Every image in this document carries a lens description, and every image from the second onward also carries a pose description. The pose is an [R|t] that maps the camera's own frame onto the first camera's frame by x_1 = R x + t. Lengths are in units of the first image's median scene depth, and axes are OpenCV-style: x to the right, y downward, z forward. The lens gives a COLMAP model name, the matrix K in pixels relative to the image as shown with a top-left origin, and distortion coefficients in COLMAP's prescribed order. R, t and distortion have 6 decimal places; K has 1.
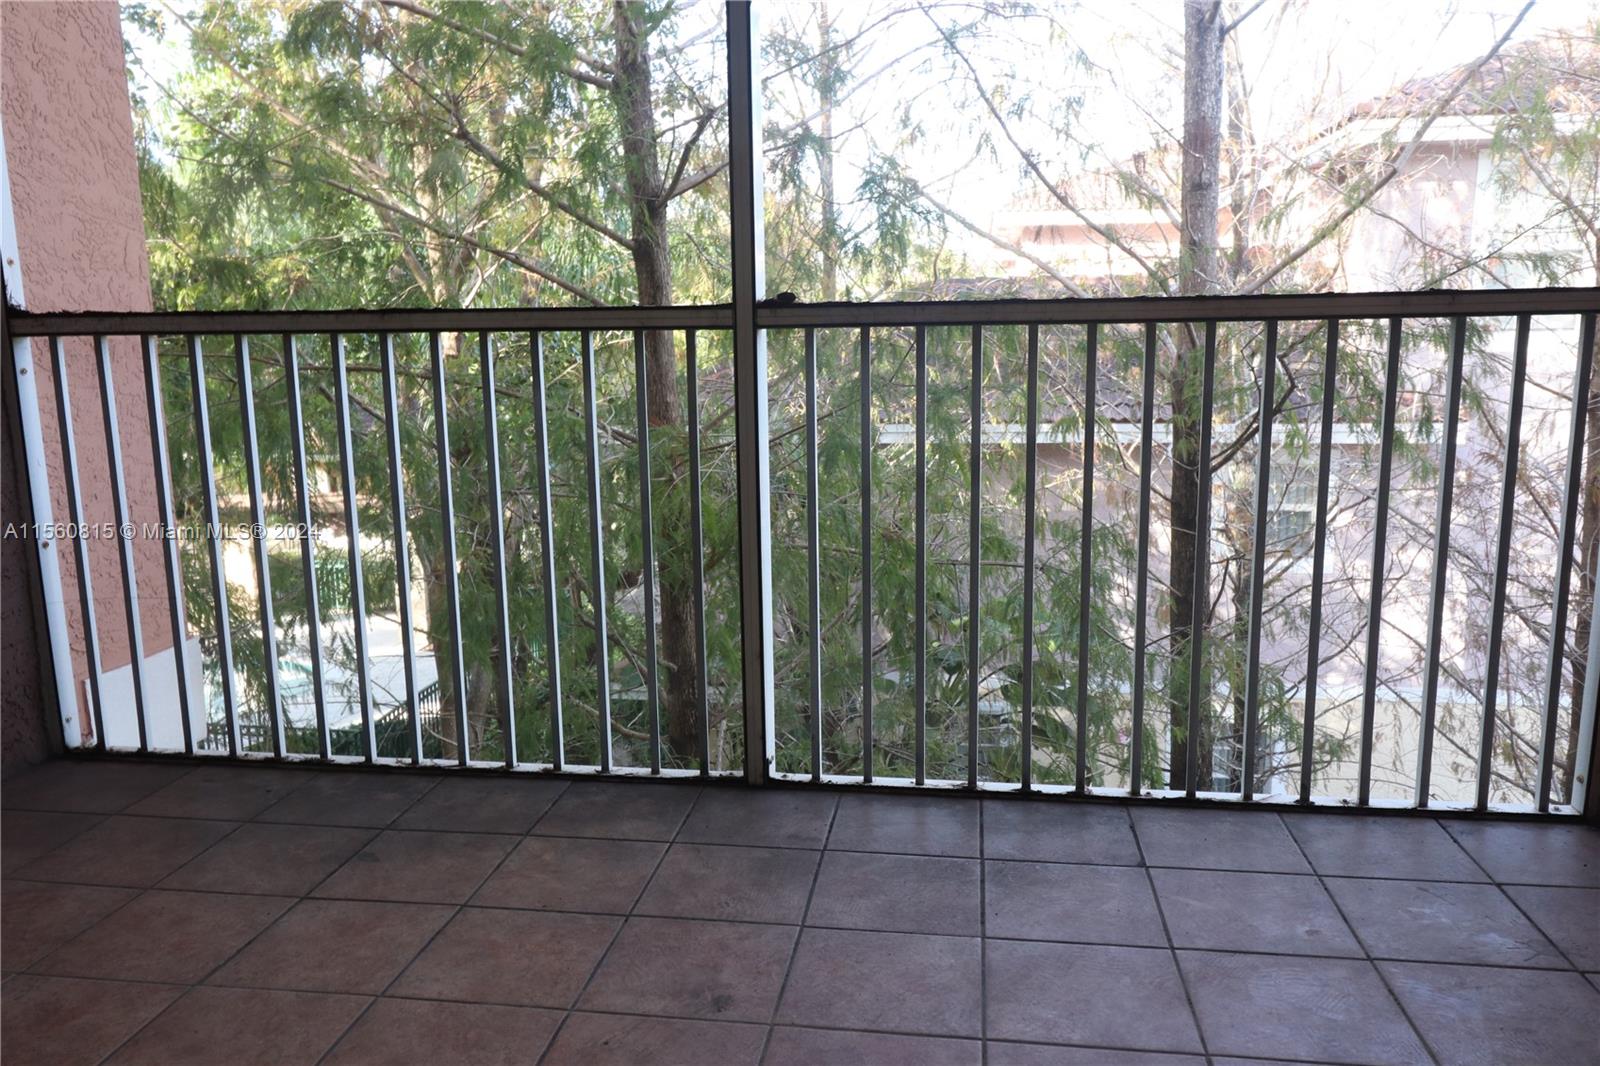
lens RADIAL K [[1192.4, 0, 796.5], [0, 1192.4, 529.6], [0, 0, 1]] dist [0.014725, -0.014377]
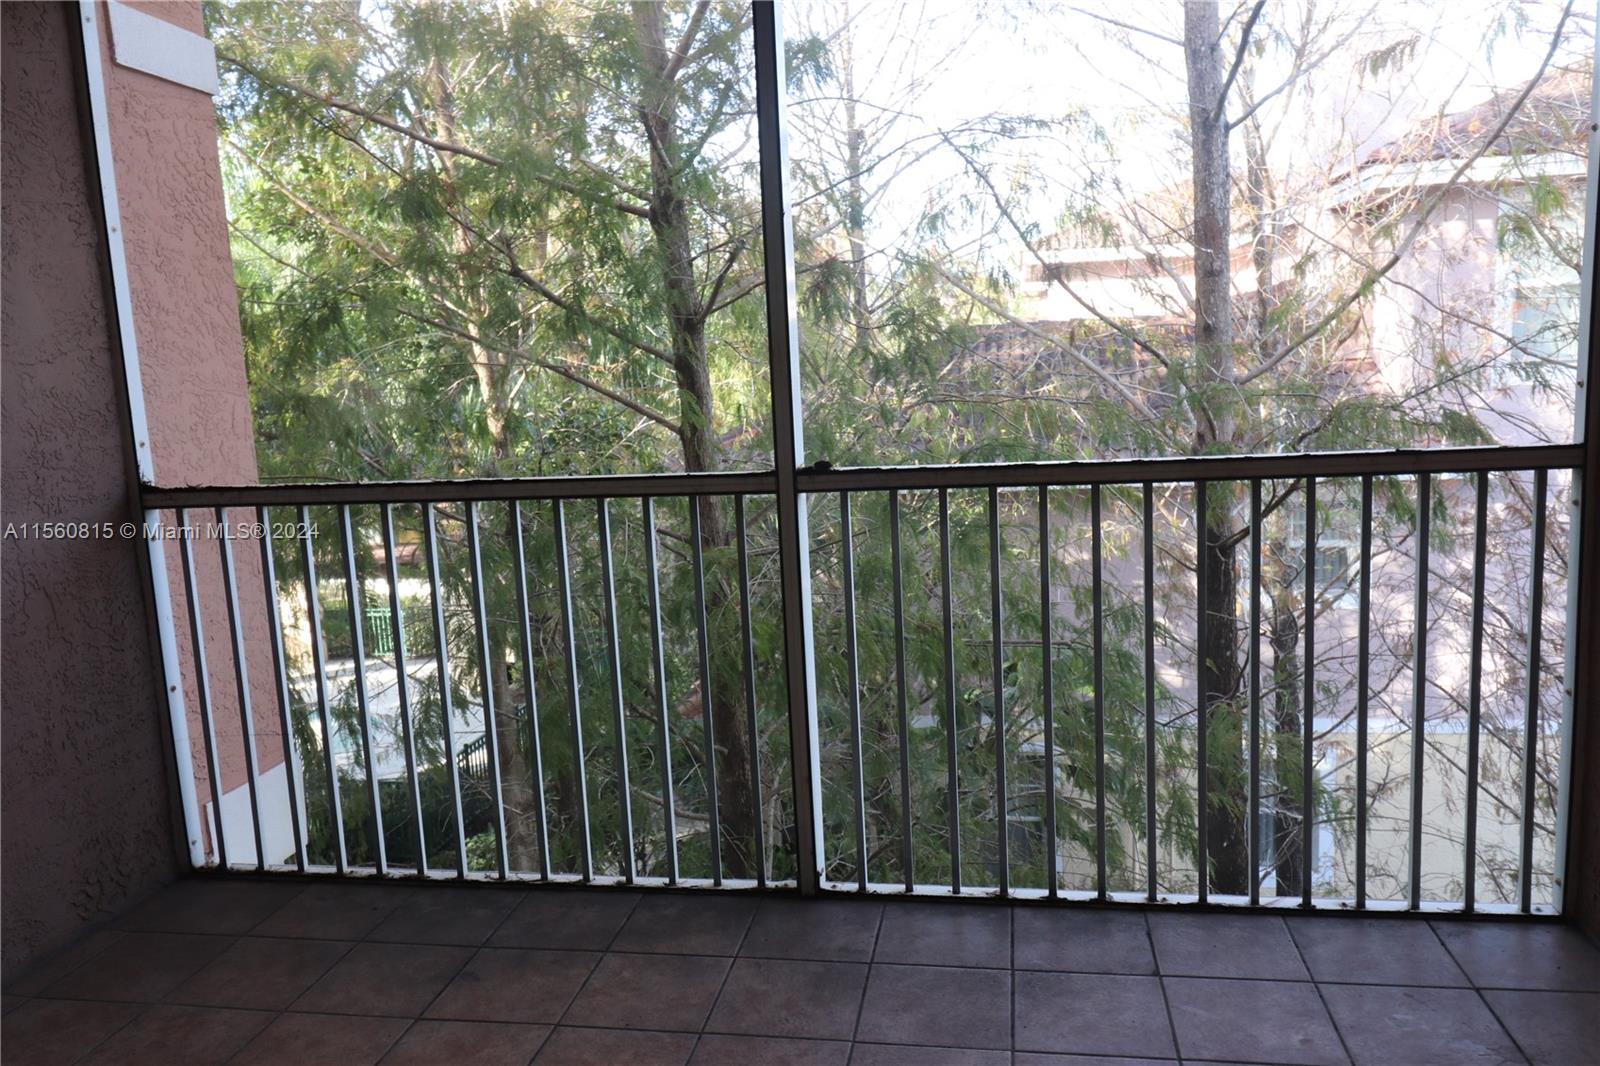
lens RADIAL K [[1192.4, 0, 797.0], [0, 1192.4, 523.0], [0, 0, 1]] dist [0.014725, -0.014377]
pose [[0.998995, -0.030037, -0.033281, 0.003120], [0.029086, 0.999165, -0.028700, -0.108630], [0.034116, 0.027703, 0.999034, -0.128781]]
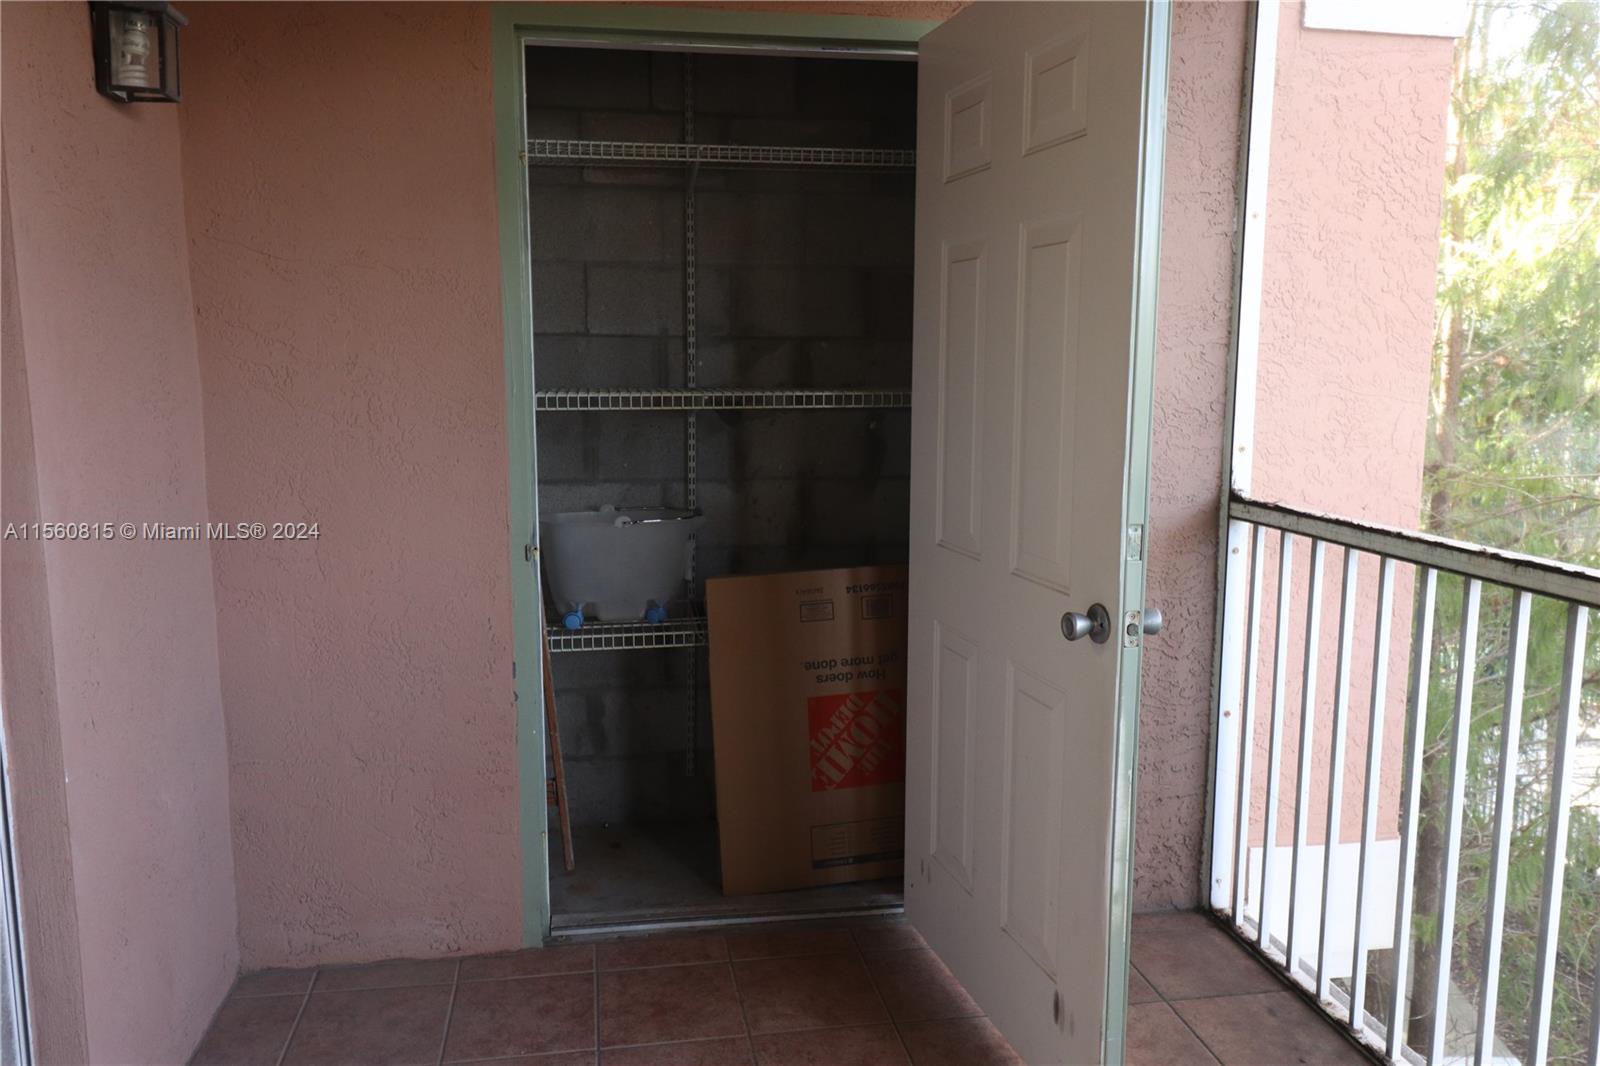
lens RADIAL K [[1192.4, 0, 805.9], [0, 1192.4, 517.3], [0, 0, 1]] dist [0.014725, -0.014377]
pose [[0.322884, 0.144972, -0.935270, 0.233903], [-0.171058, 0.980863, 0.092984, -0.218320], [0.930852, 0.129962, 0.341504, 0.323864]]
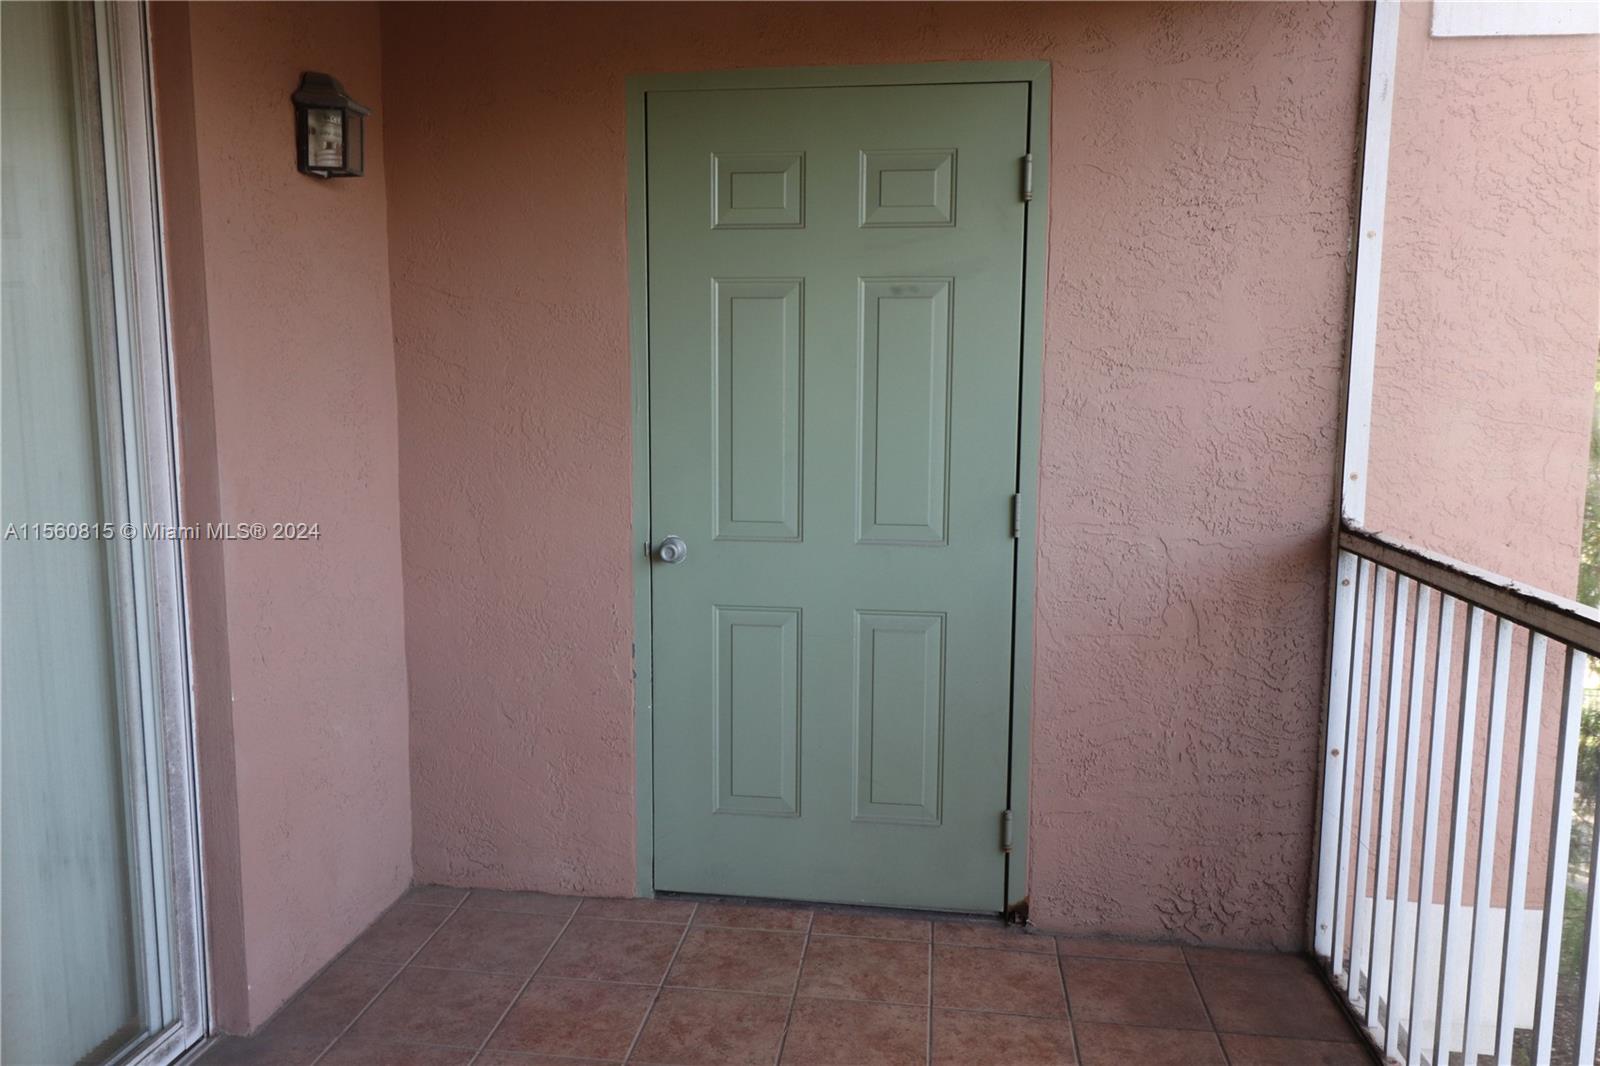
lens RADIAL K [[1192.4, 0, 794.7], [0, 1192.4, 518.6], [0, 0, 1]] dist [0.014725, -0.014377]
pose [[0.031398, 0.135519, -0.990277, 0.370555], [-0.178816, 0.975543, 0.127833, -0.259413], [0.983381, 0.173064, 0.054863, 0.539016]]
